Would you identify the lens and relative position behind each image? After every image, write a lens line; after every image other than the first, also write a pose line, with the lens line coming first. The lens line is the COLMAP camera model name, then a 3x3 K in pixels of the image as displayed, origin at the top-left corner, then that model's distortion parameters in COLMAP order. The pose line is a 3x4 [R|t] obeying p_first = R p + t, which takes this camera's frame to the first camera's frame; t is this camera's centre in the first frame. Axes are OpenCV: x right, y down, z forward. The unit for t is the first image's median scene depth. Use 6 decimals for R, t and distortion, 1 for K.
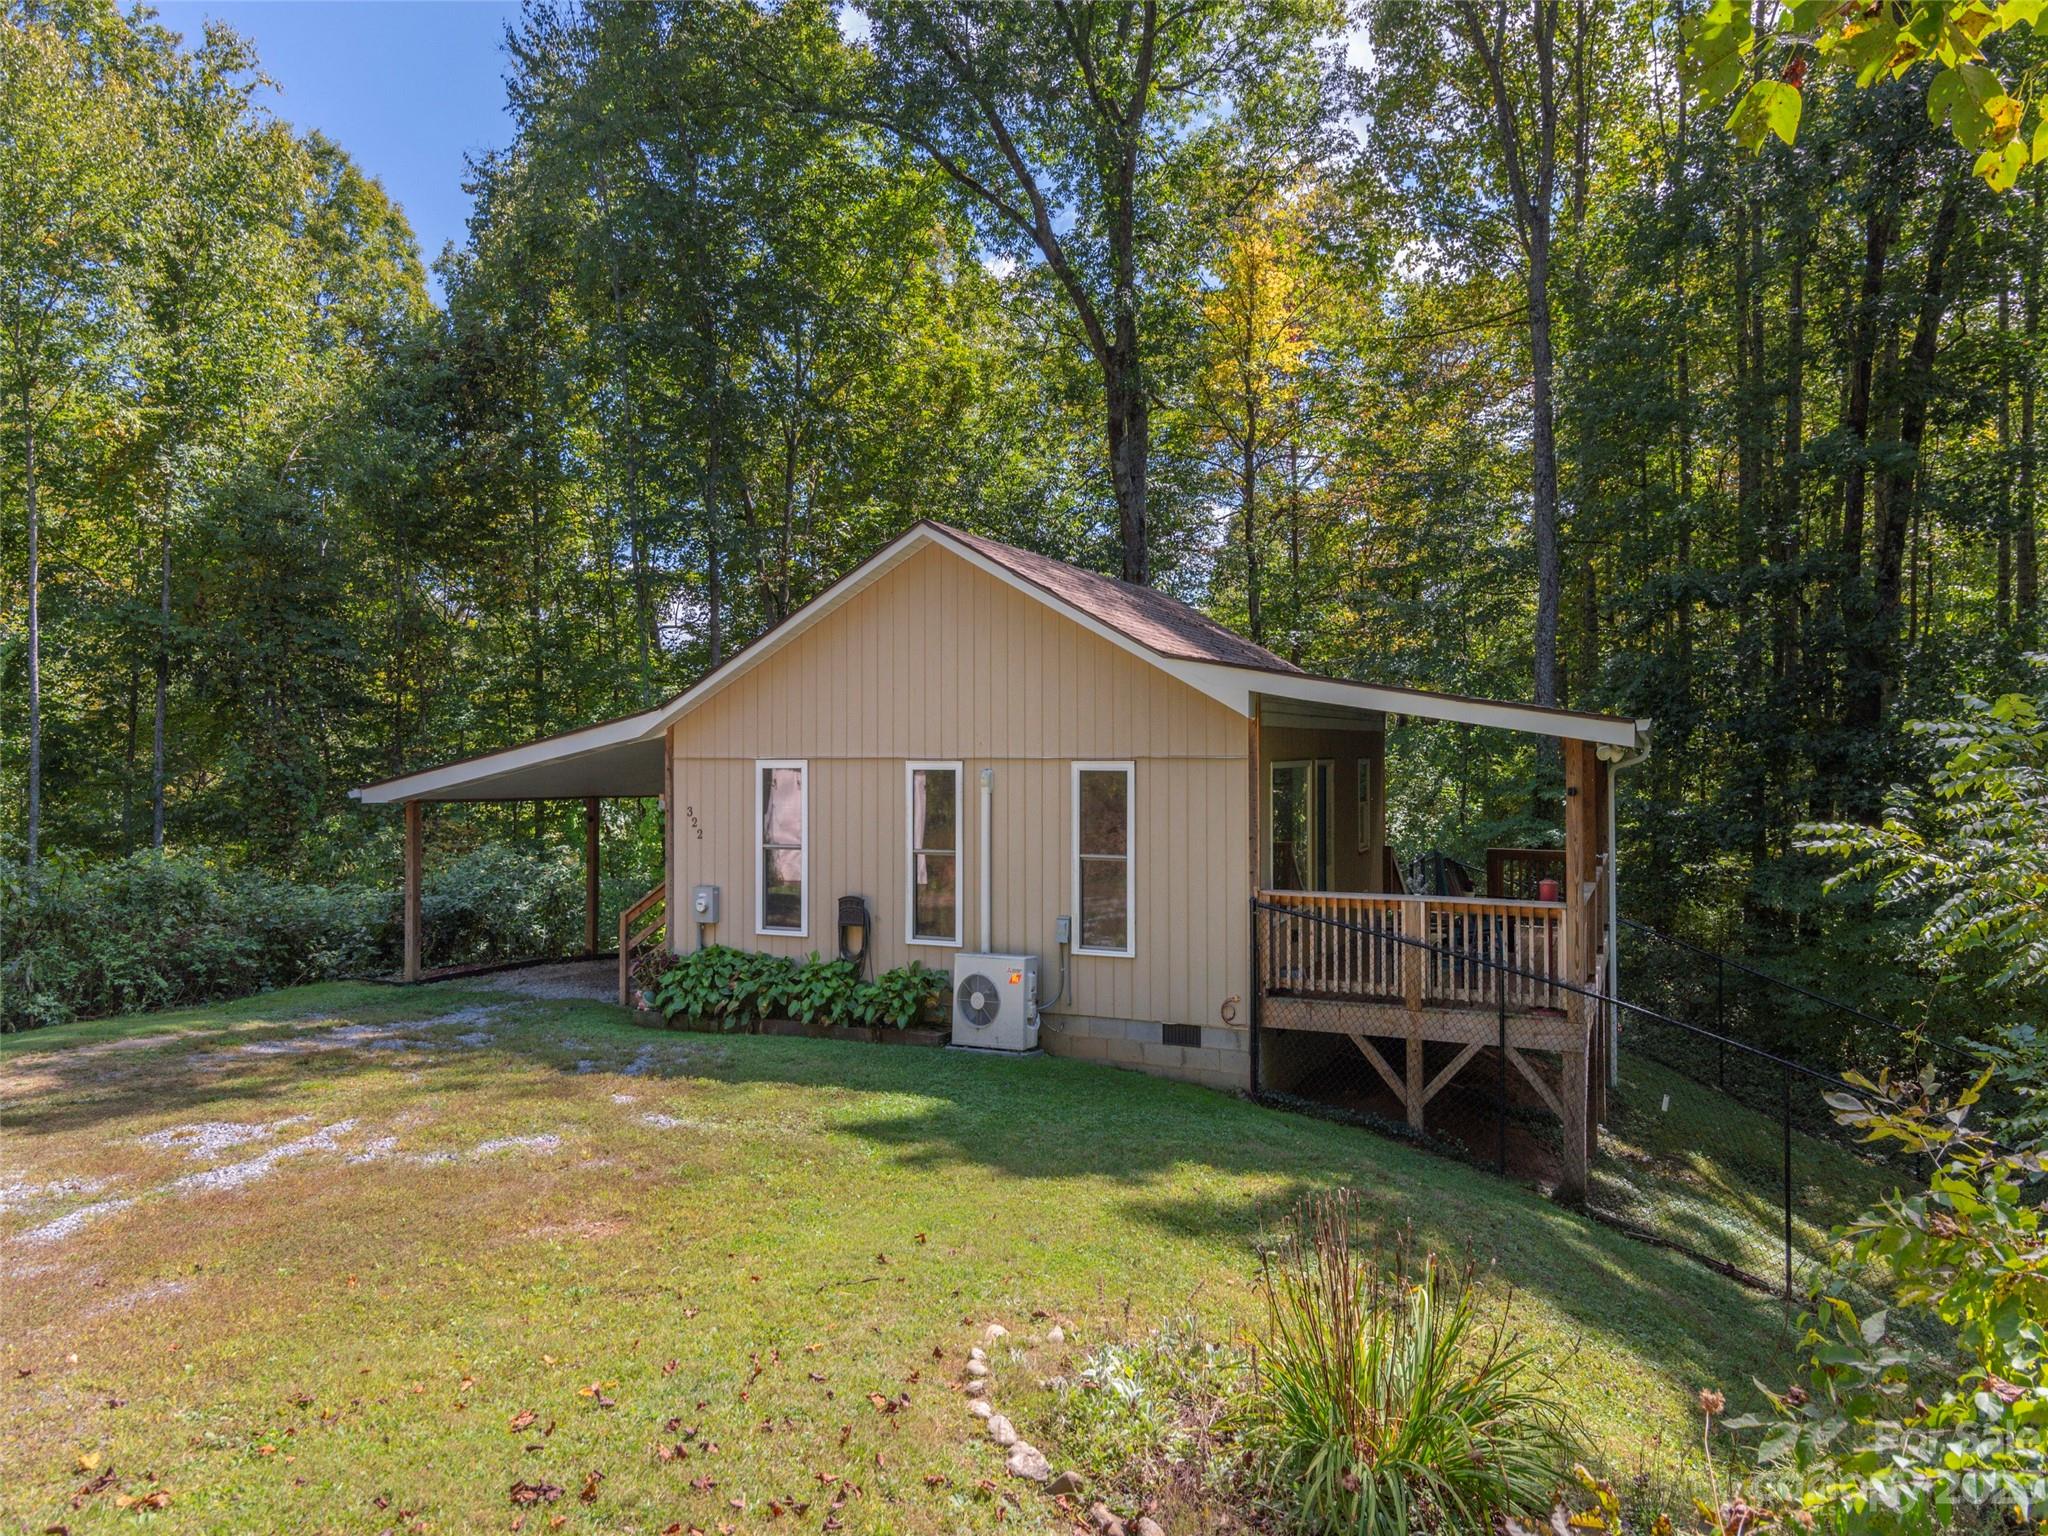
lens RADIAL K [[1492.5, 0, 1036.9], [0, 1492.5, 762.0], [0, 0, 1]] dist [0.006614, -0.001710]
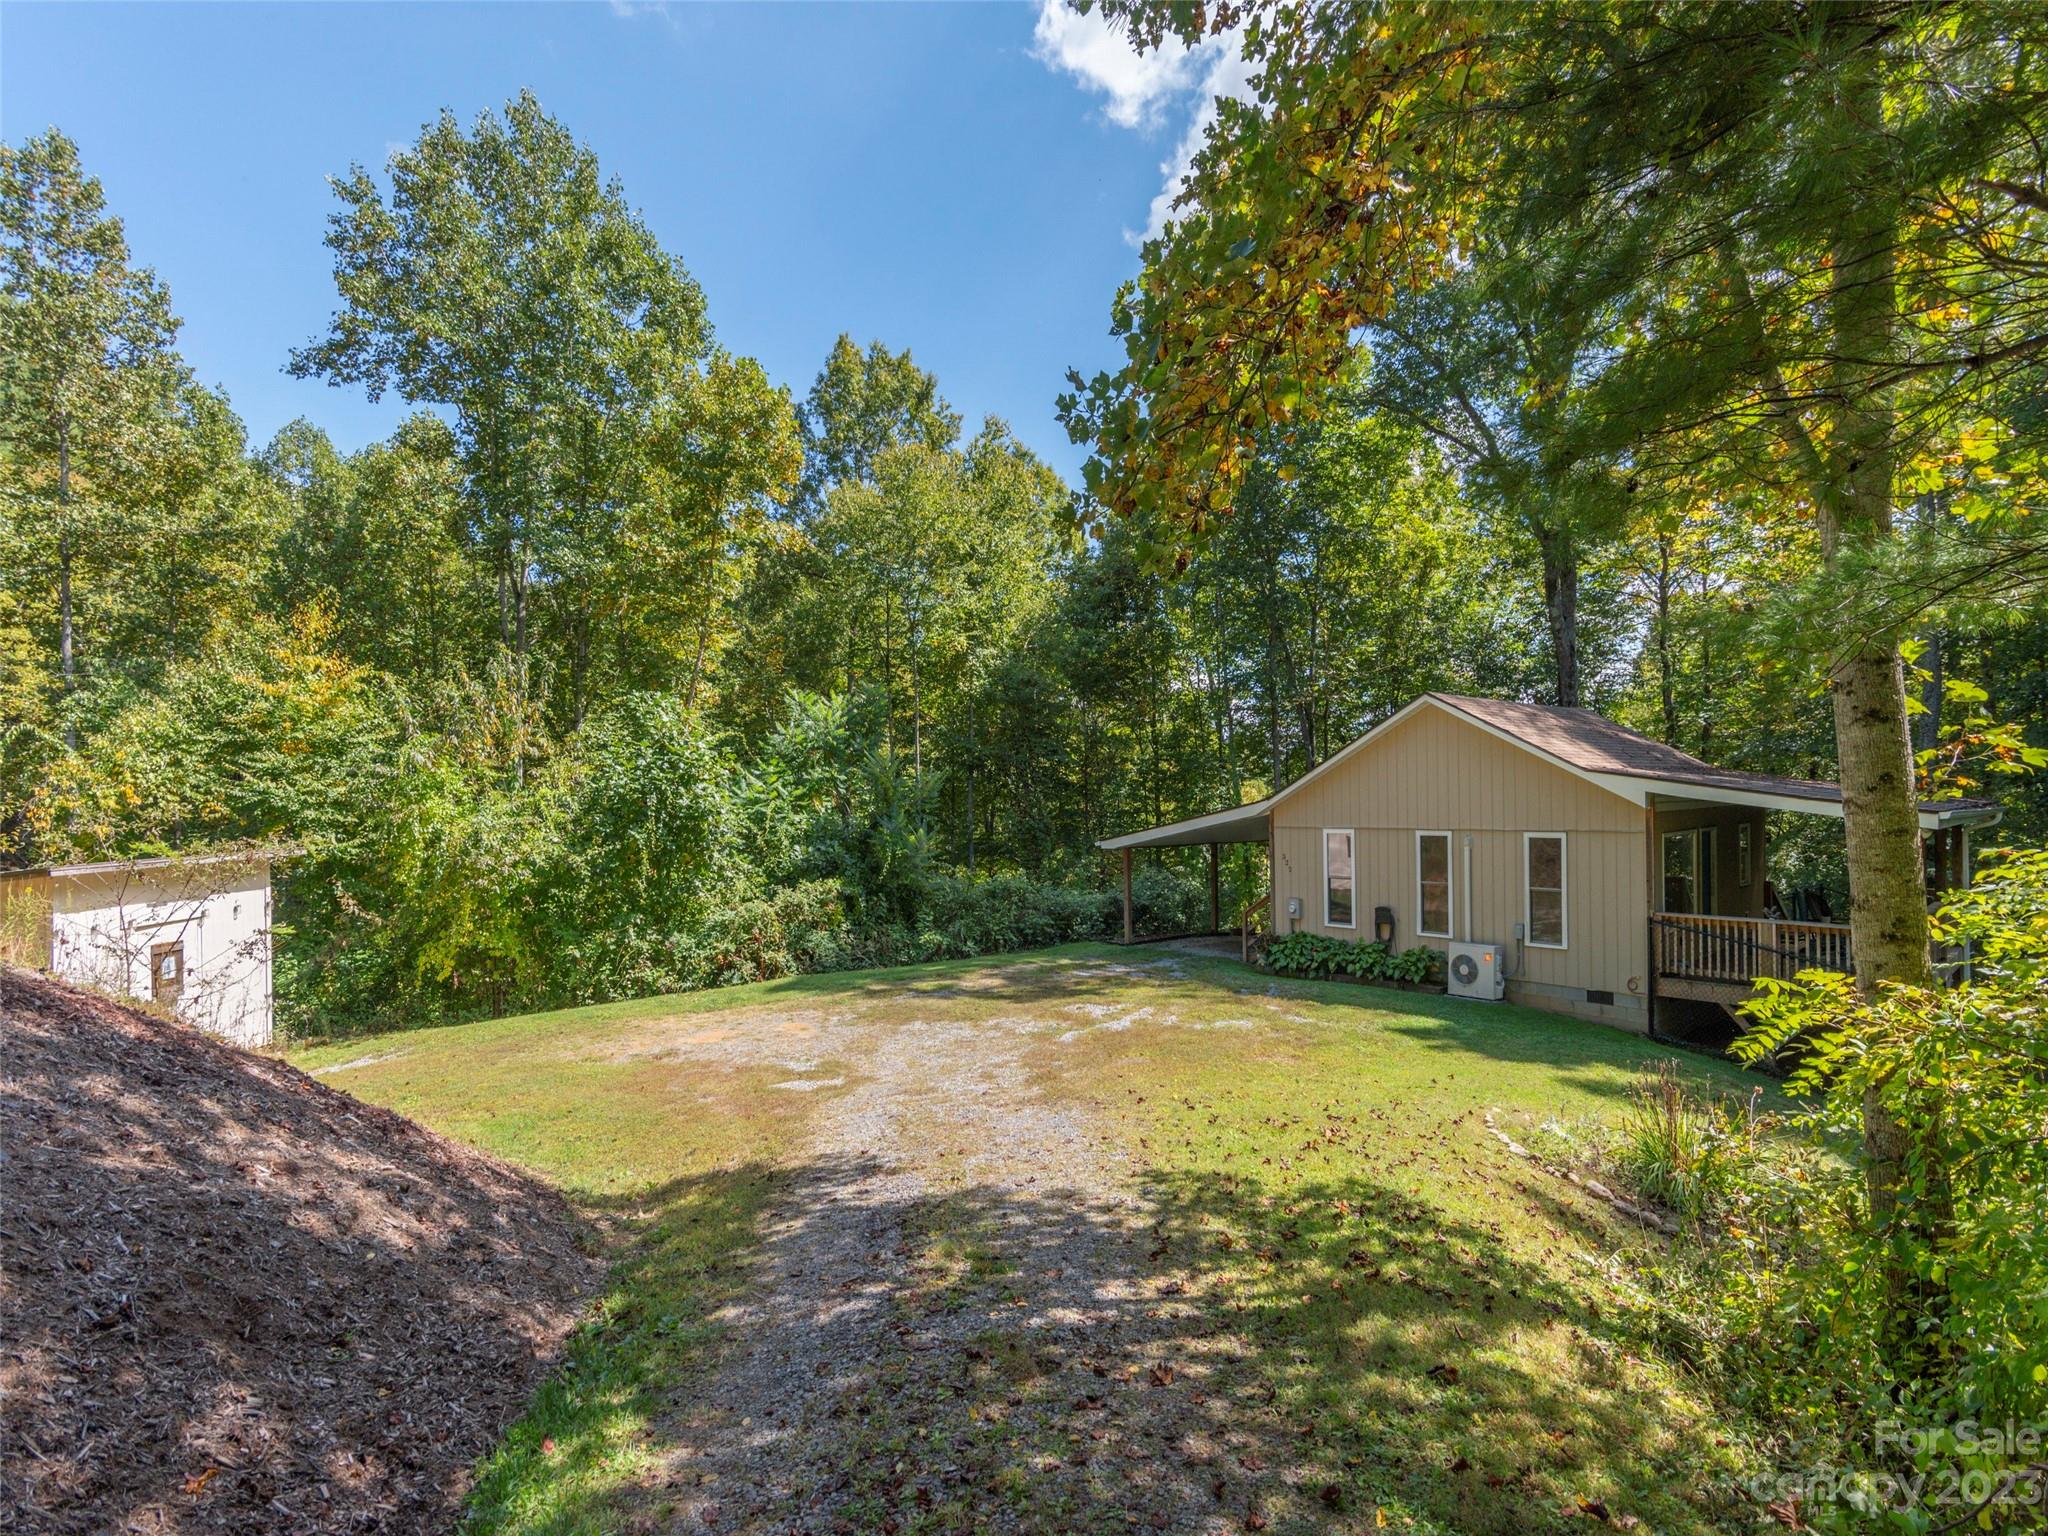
lens RADIAL K [[999.4, 0, 1005.8], [0, 999.4, 818.0], [0, 0, 1]] dist [0.010500, -0.001212]
pose [[0.901767, -0.008840, -0.432133, -0.014173], [0.014933, 0.999831, 0.010710, -0.035399], [0.431965, -0.016111, 0.901746, -0.265218]]
